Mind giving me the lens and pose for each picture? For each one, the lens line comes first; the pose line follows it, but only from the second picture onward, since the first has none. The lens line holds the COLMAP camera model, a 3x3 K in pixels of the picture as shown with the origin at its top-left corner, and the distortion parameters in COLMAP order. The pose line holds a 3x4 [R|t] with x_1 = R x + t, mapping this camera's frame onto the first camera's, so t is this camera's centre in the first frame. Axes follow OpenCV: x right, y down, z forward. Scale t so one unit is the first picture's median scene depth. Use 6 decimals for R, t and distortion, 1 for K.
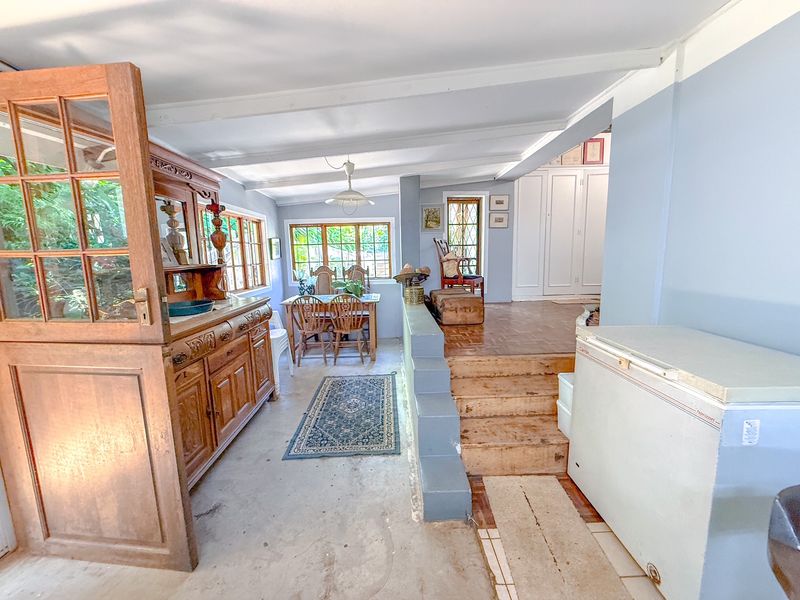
lens RADIAL K [[319.3, 0, 397.9], [0, 319.3, 299.2], [0, 0, 1]] dist [0.000880, 0.000425]
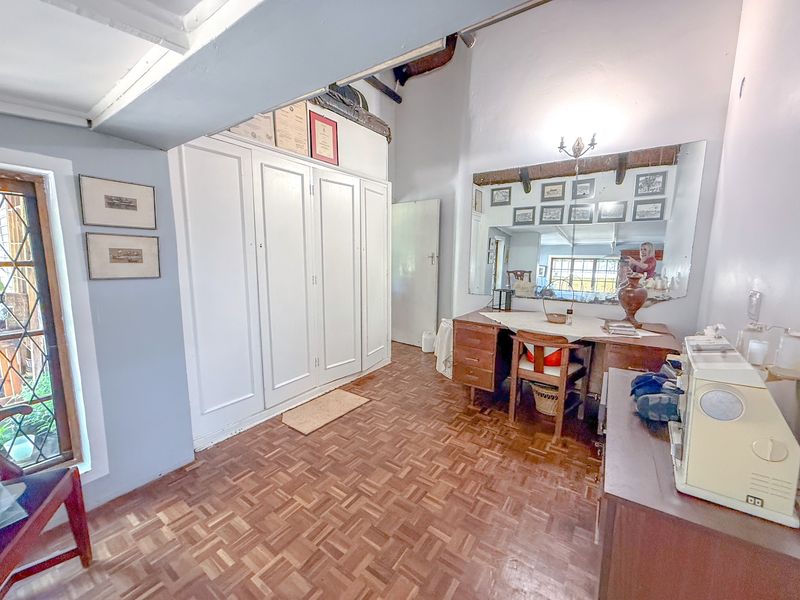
lens RADIAL K [[319.3, 0, 397.9], [0, 319.3, 299.2], [0, 0, 1]] dist [0.000880, 0.000425]
pose [[0.588637, -0.082274, 0.804200, 0.356225], [0.089880, 0.995300, 0.036037, -0.319752], [-0.803385, 0.051069, 0.593266, 0.972177]]
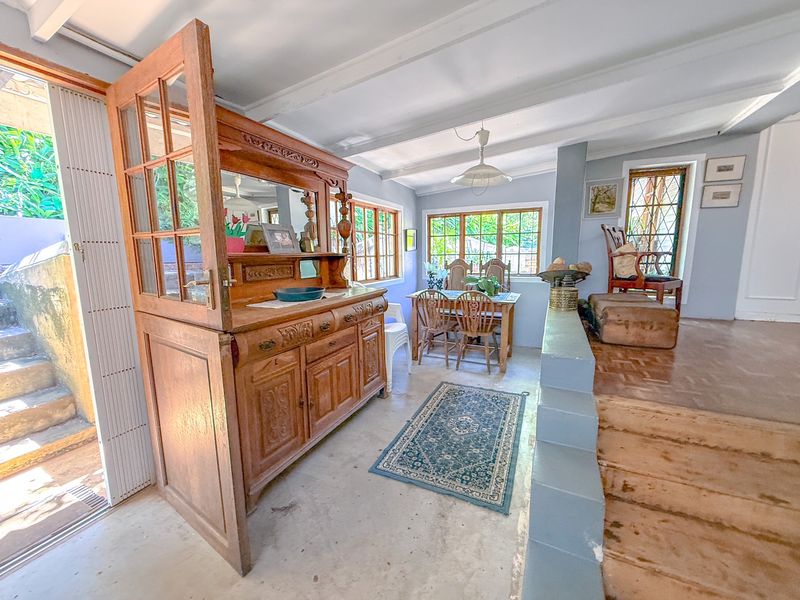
lens RADIAL K [[319.3, 0, 397.9], [0, 319.3, 299.2], [0, 0, 1]] dist [0.000880, 0.000425]
pose [[0.890799, 0.078846, -0.447505, 0.053856], [-0.072720, 0.996874, 0.030884, -0.007766], [0.448541, 0.005031, 0.893748, 0.176700]]
